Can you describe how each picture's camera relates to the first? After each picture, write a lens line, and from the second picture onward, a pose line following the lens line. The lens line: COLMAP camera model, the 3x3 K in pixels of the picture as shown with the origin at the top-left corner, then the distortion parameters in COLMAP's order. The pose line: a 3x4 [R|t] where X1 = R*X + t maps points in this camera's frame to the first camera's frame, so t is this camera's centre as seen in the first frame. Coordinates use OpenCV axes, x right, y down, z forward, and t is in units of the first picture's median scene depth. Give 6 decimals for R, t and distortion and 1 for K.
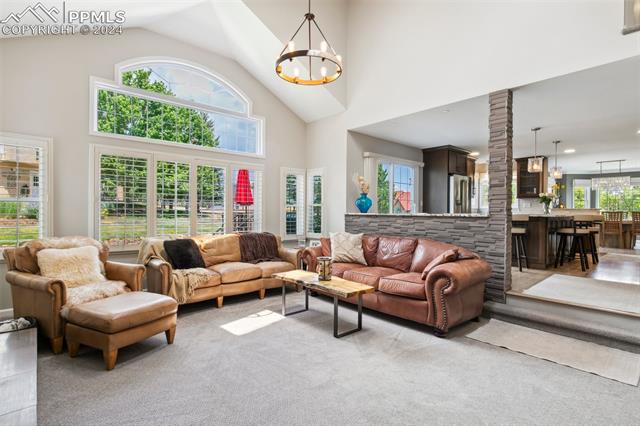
lens RADIAL K [[330.5, 0, 321.2], [0, 330.5, 214.7], [0, 0, 1]] dist [0.002596, 0.000886]
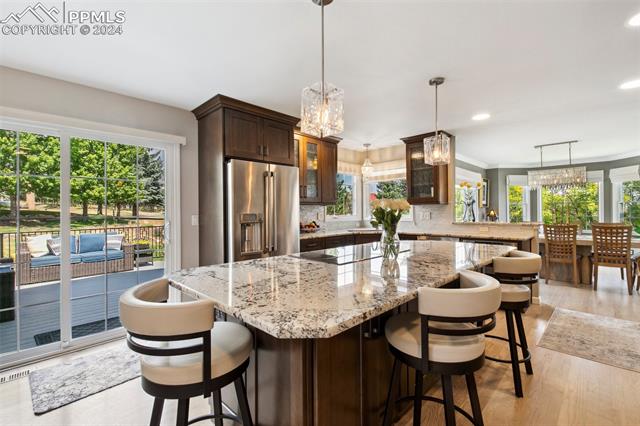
lens RADIAL K [[289.5, 0, 320.9], [0, 289.5, 210.6], [0, 0, 1]] dist [0.000387, 0.000046]
pose [[0.999183, -0.014703, 0.037652, 0.415414], [0.015148, 0.999819, -0.011537, -0.034851], [-0.037476, 0.012098, 0.999224, 0.479189]]
